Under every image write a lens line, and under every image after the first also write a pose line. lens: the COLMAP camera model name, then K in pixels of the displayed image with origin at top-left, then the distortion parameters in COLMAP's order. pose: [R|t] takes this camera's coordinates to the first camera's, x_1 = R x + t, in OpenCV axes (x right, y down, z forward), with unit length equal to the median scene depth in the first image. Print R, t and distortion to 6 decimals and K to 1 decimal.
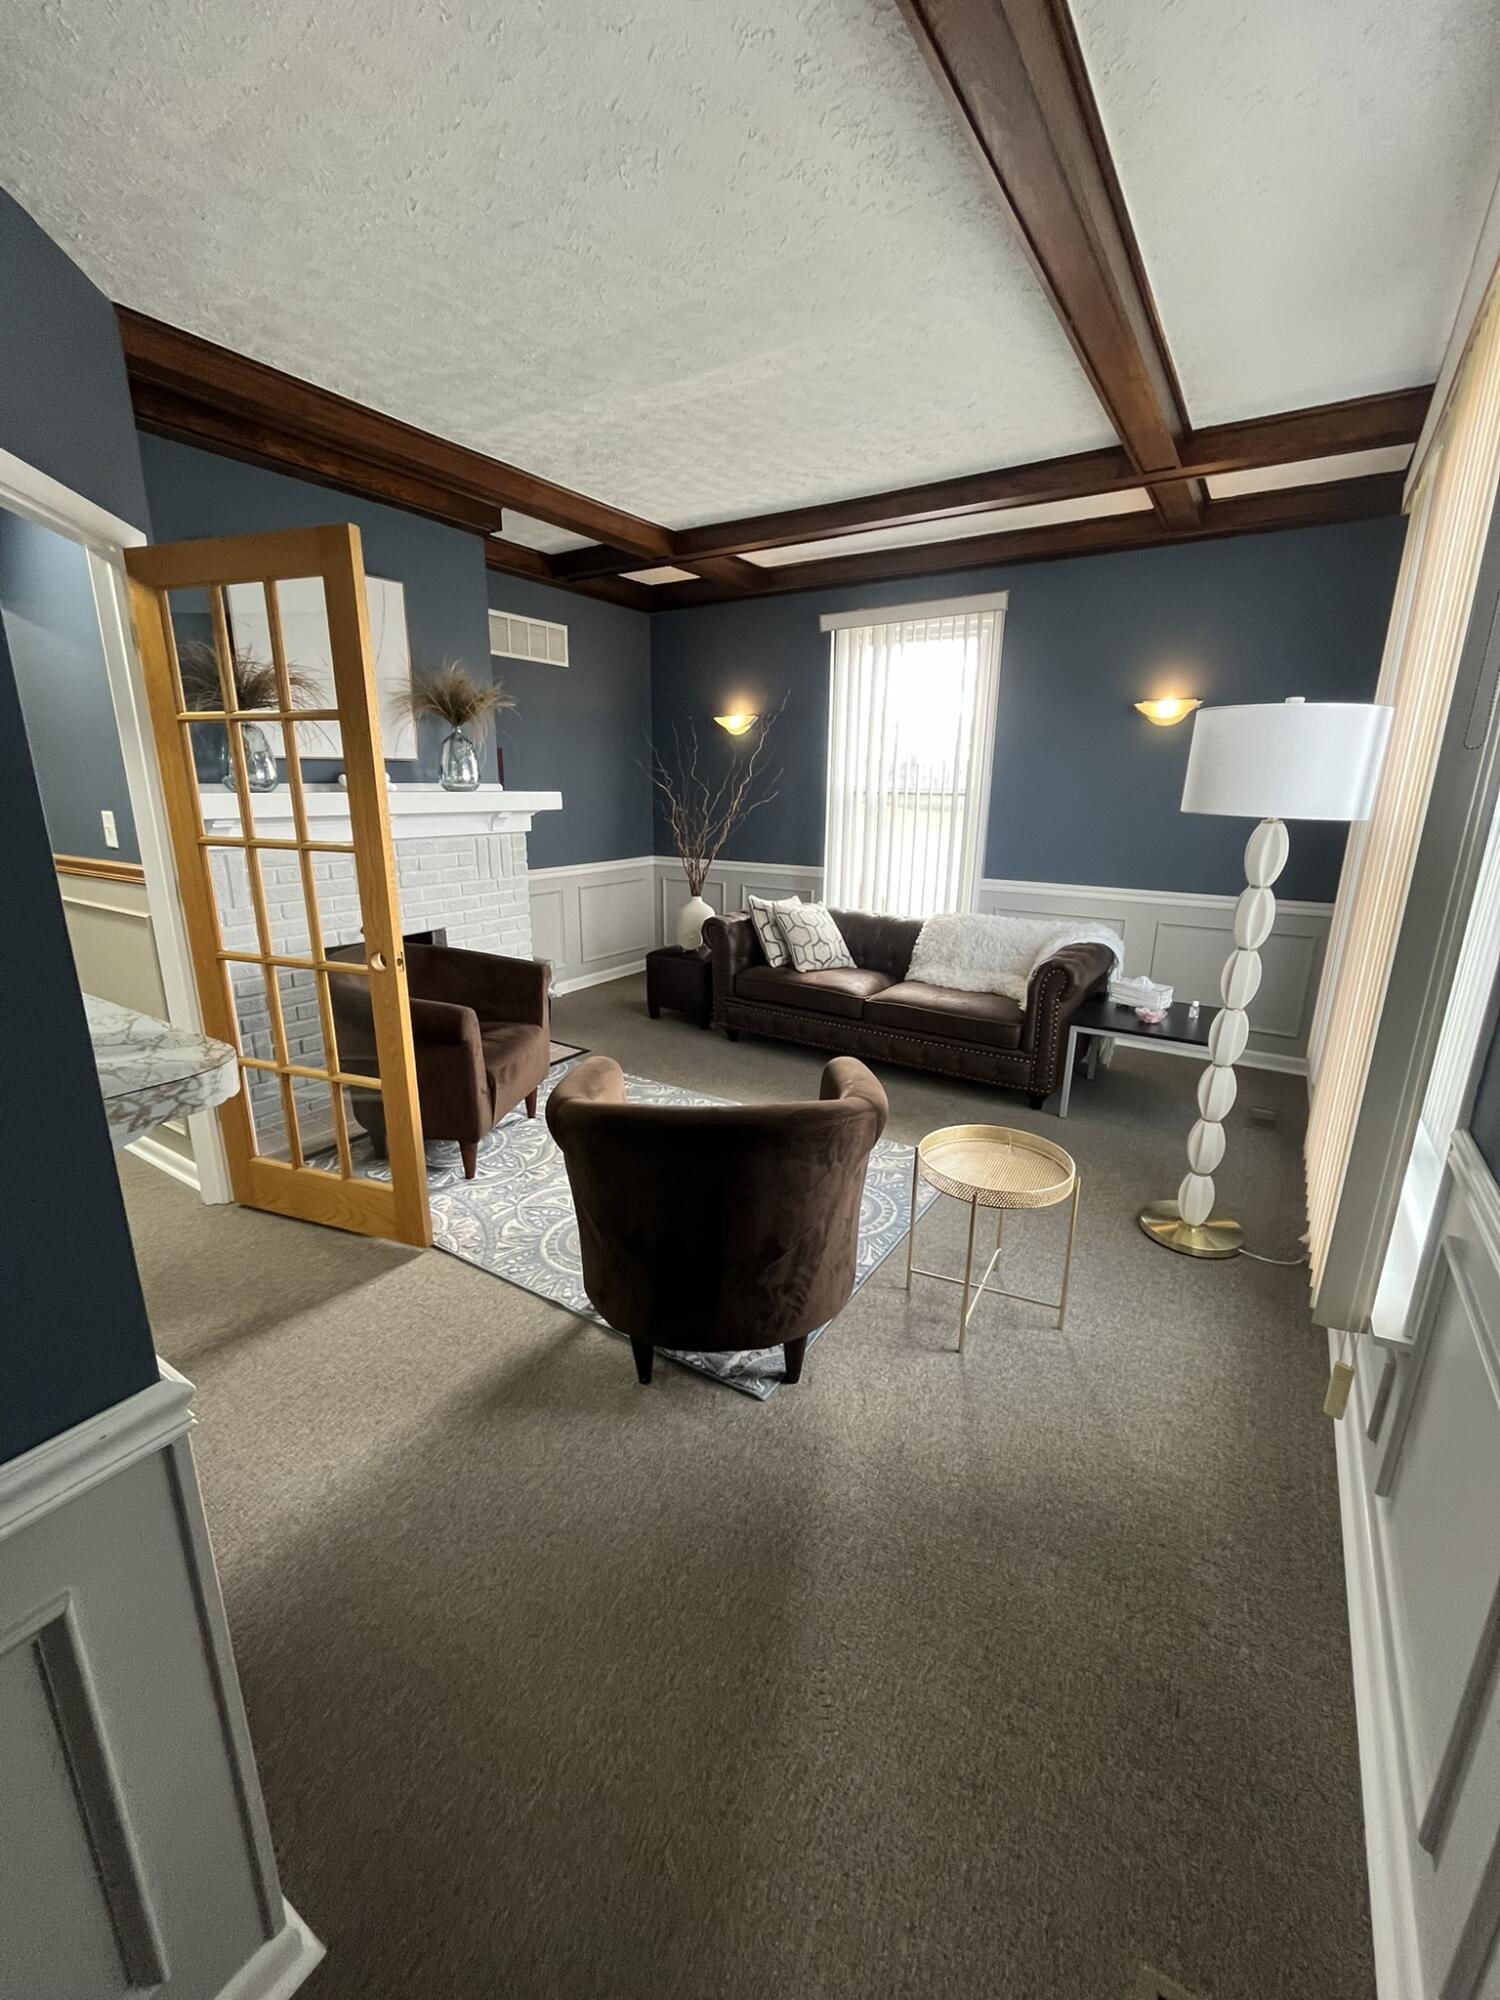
lens RADIAL K [[813.8, 0, 749.6], [0, 813.8, 998.5], [0, 0, 1]] dist [-0.000563, -0.000173]
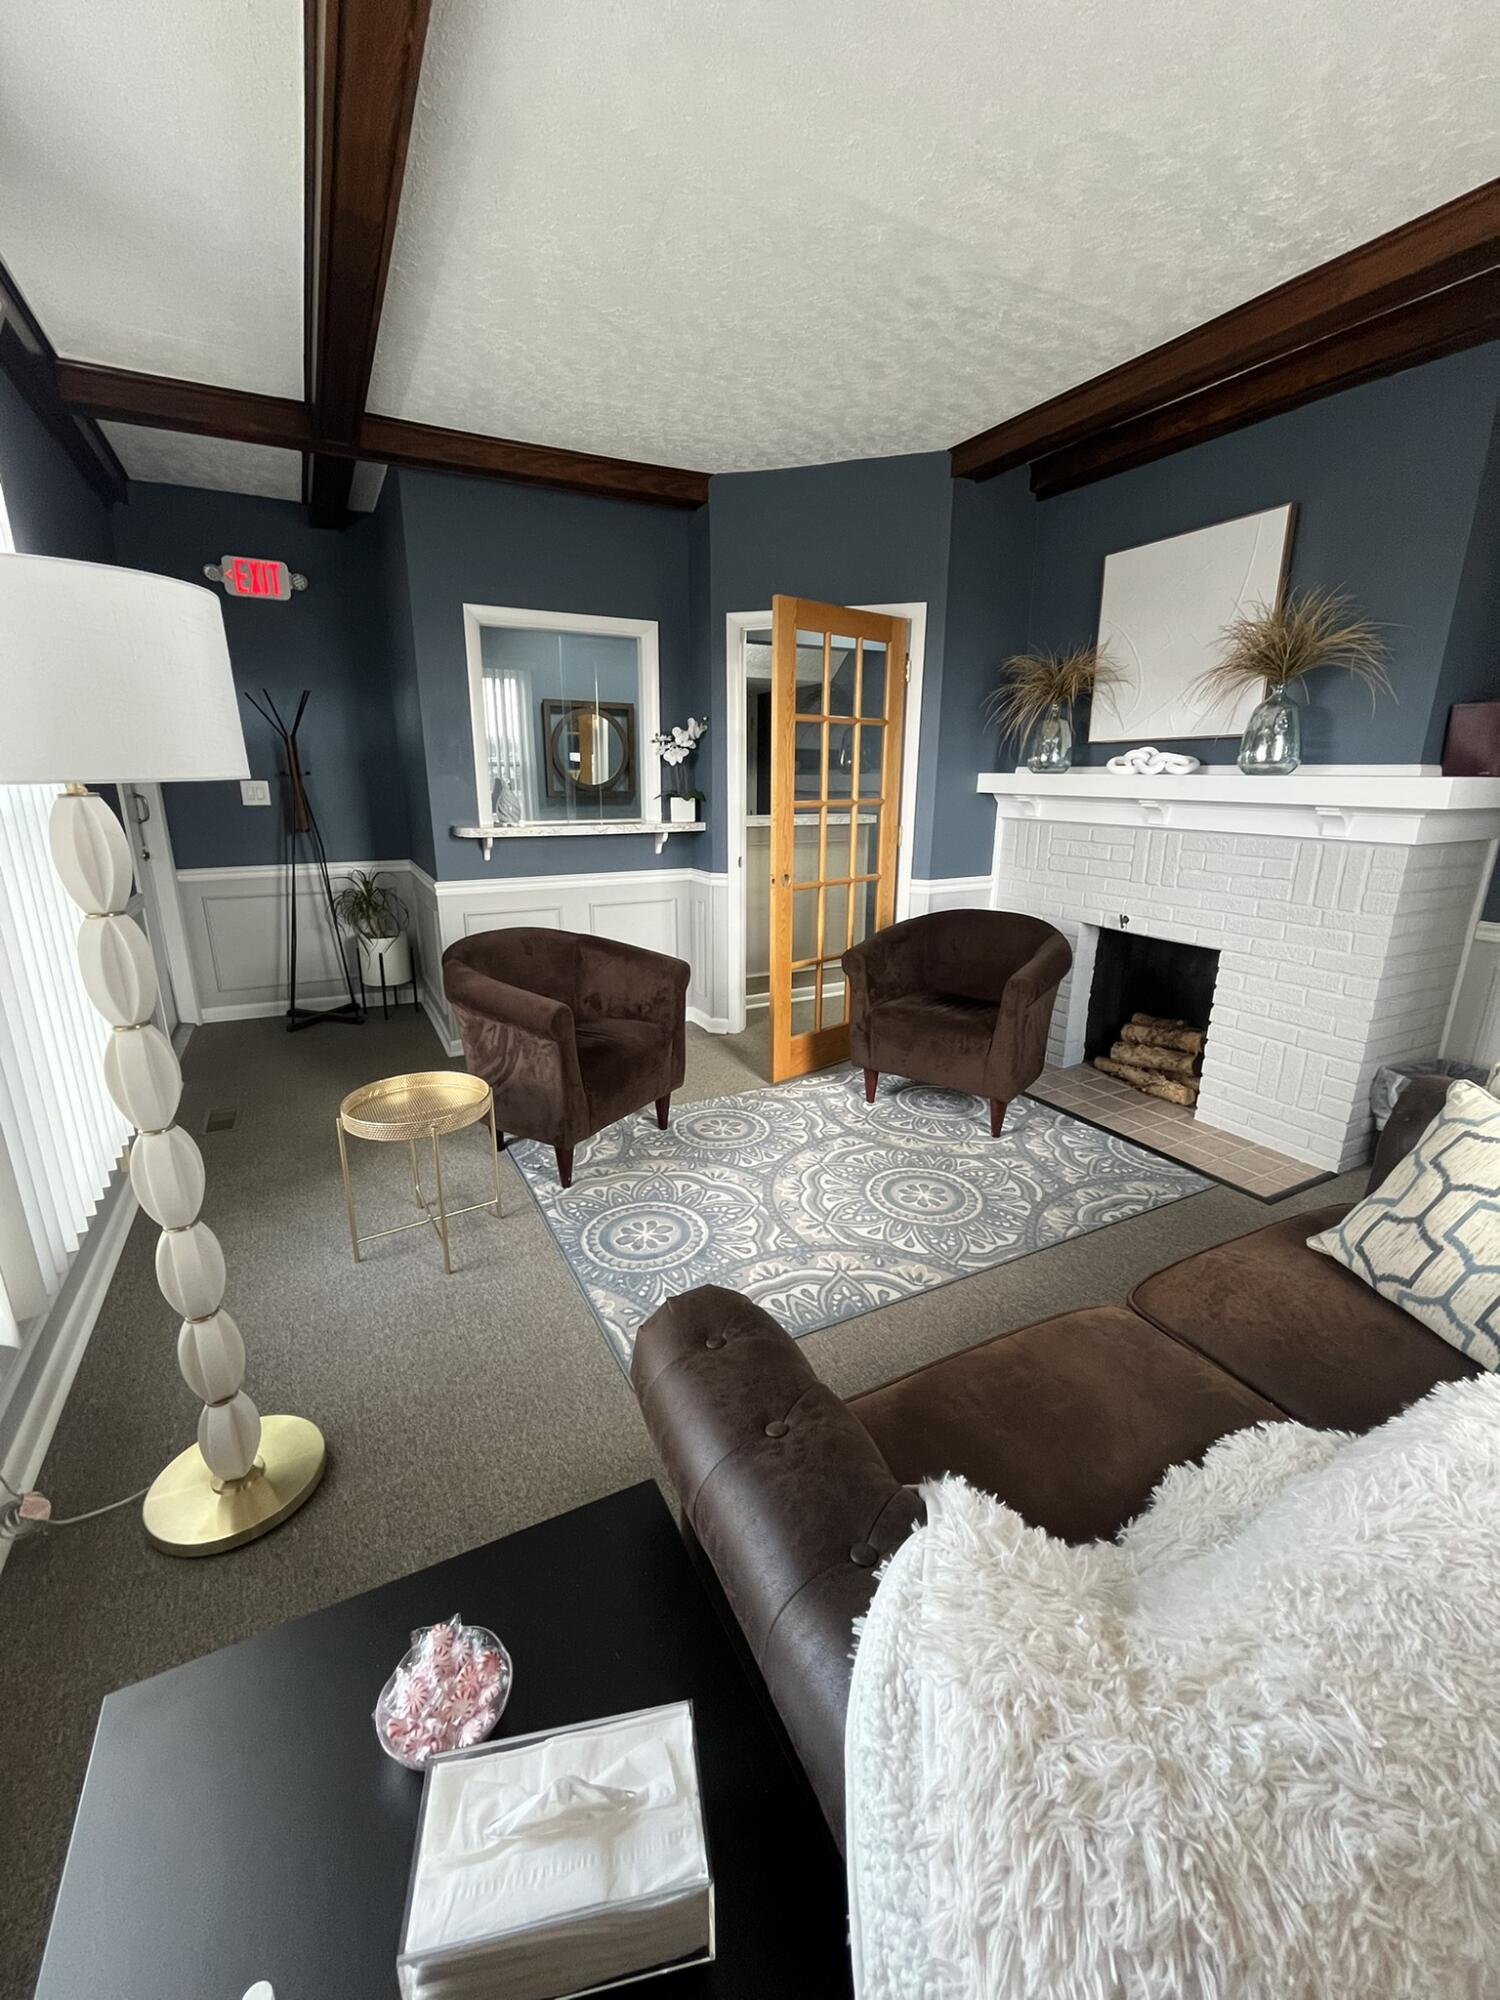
lens RADIAL K [[813.8, 0, 751.7], [0, 813.8, 999.5], [0, 0, 1]] dist [-0.000563, -0.000173]
pose [[-0.486618, 0.223130, -0.844639, 0.646907], [-0.237299, 0.896722, 0.373603, -0.286078], [0.840768, 0.382234, -0.383413, 1.169223]]
